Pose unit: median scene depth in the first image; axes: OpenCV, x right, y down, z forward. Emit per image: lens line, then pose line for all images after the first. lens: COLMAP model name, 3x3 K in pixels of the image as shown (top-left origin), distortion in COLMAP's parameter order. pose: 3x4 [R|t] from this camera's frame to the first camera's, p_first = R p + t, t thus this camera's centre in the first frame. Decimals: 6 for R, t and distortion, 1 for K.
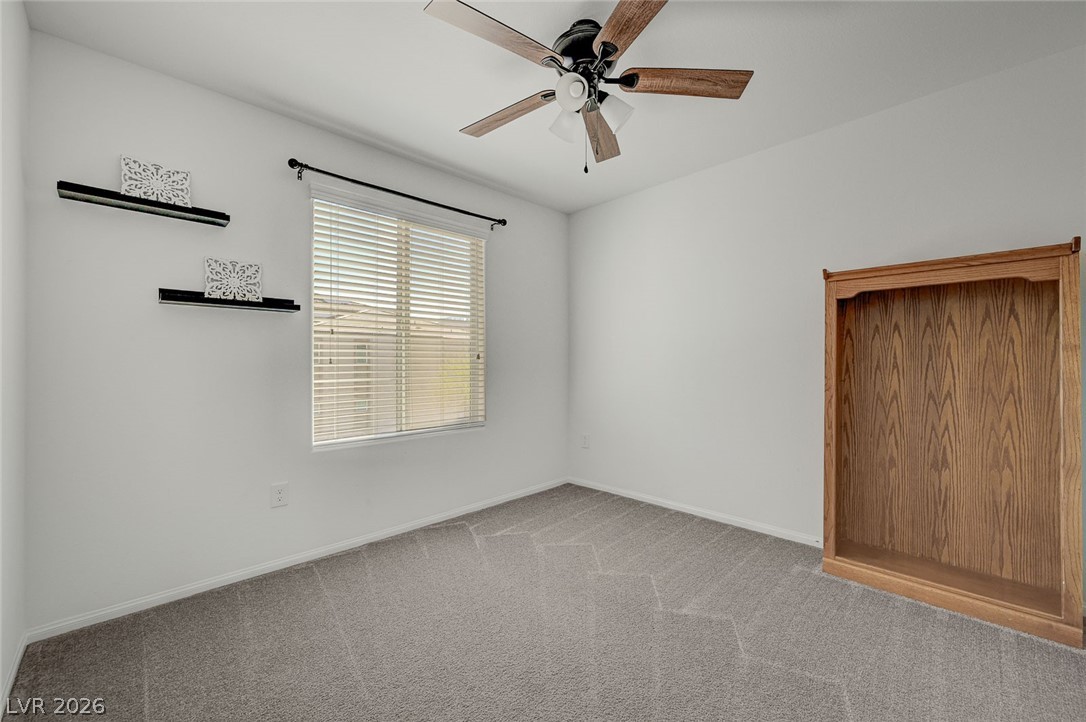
lens RADIAL K [[430.5, 0, 550.0], [0, 430.5, 360.3], [0, 0, 1]] dist [0.003371, -0.000285]
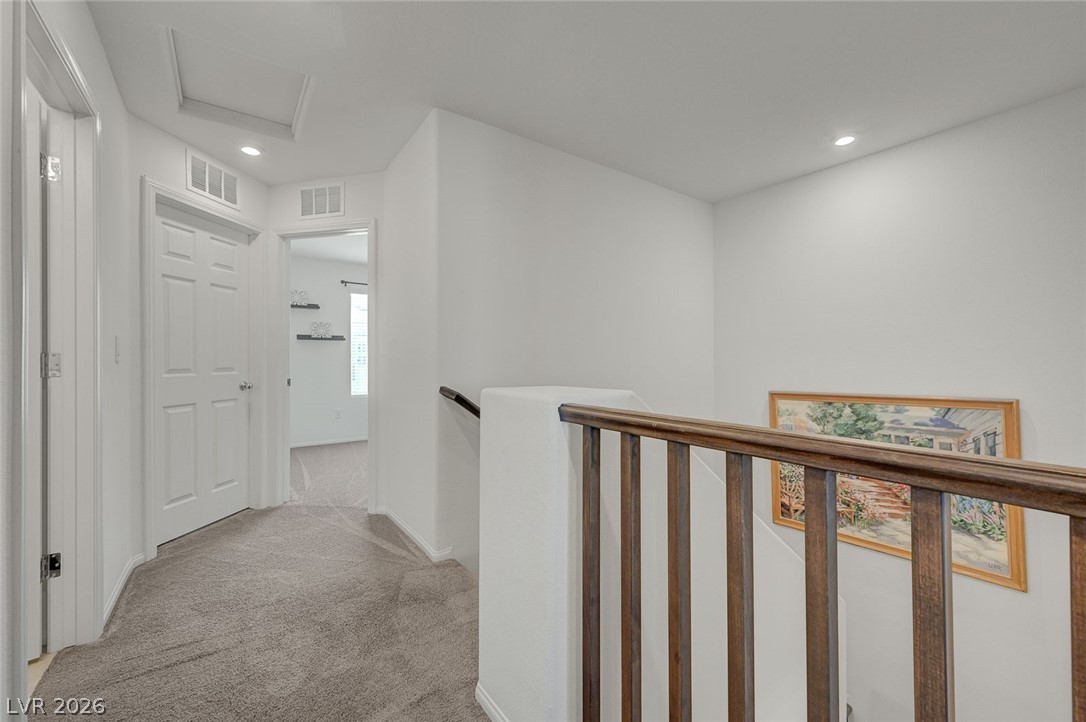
lens RADIAL K [[430.5, 0, 550.6], [0, 430.5, 360.5], [0, 0, 1]] dist [0.003371, -0.000285]
pose [[0.990895, -0.002958, -0.134608, 0.935558], [0.003975, 0.999966, 0.007289, -0.011836], [0.134581, -0.007758, 0.990872, -1.317488]]
